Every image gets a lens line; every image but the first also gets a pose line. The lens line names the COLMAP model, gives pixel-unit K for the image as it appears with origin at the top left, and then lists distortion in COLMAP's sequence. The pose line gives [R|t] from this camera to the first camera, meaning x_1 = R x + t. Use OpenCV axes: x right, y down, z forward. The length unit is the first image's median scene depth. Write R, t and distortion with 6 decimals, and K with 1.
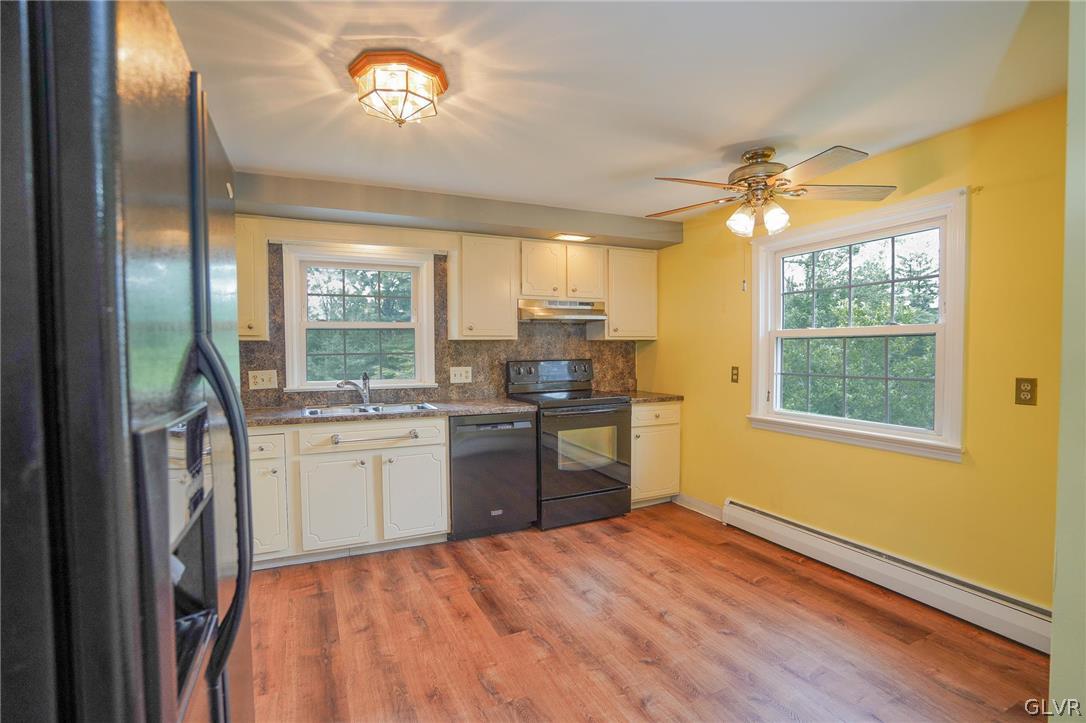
lens RADIAL K [[498.1, 0, 539.2], [0, 498.1, 366.3], [0, 0, 1]] dist [-0.050588, 0.017510]
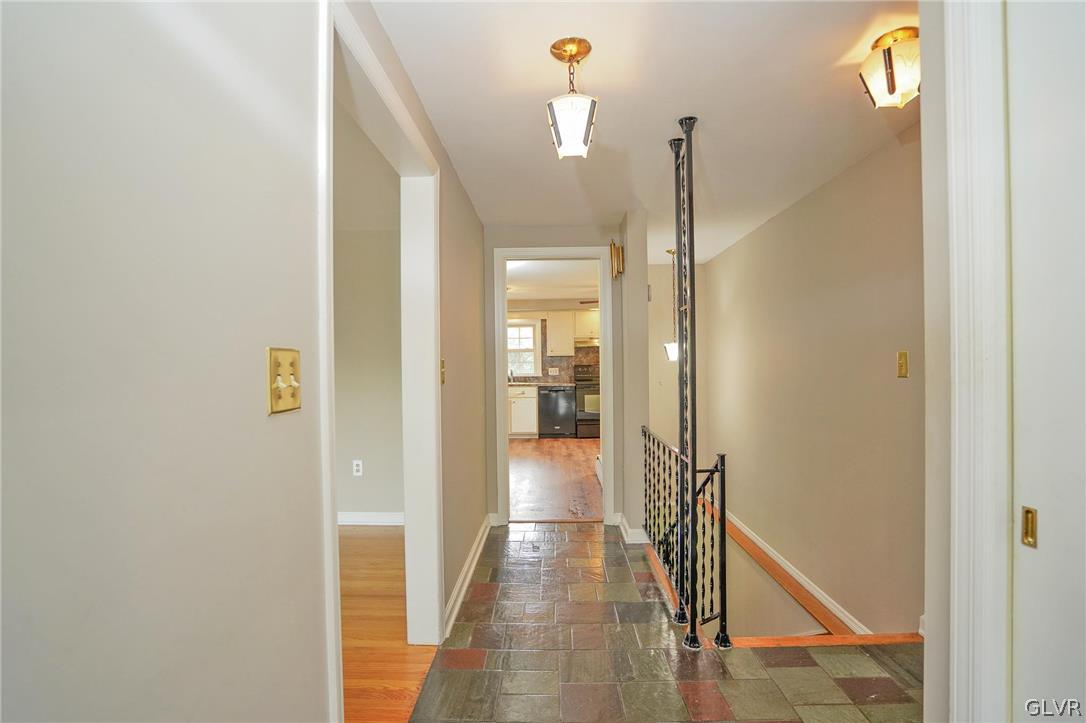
lens RADIAL K [[498.1, 0, 539.2], [0, 498.1, 366.3], [0, 0, 1]] dist [-0.050588, 0.017510]
pose [[0.896840, 0.002543, -0.442347, 0.810867], [-0.014177, 0.999635, -0.022996, 0.048766], [0.442127, 0.026895, 0.896549, -1.085808]]
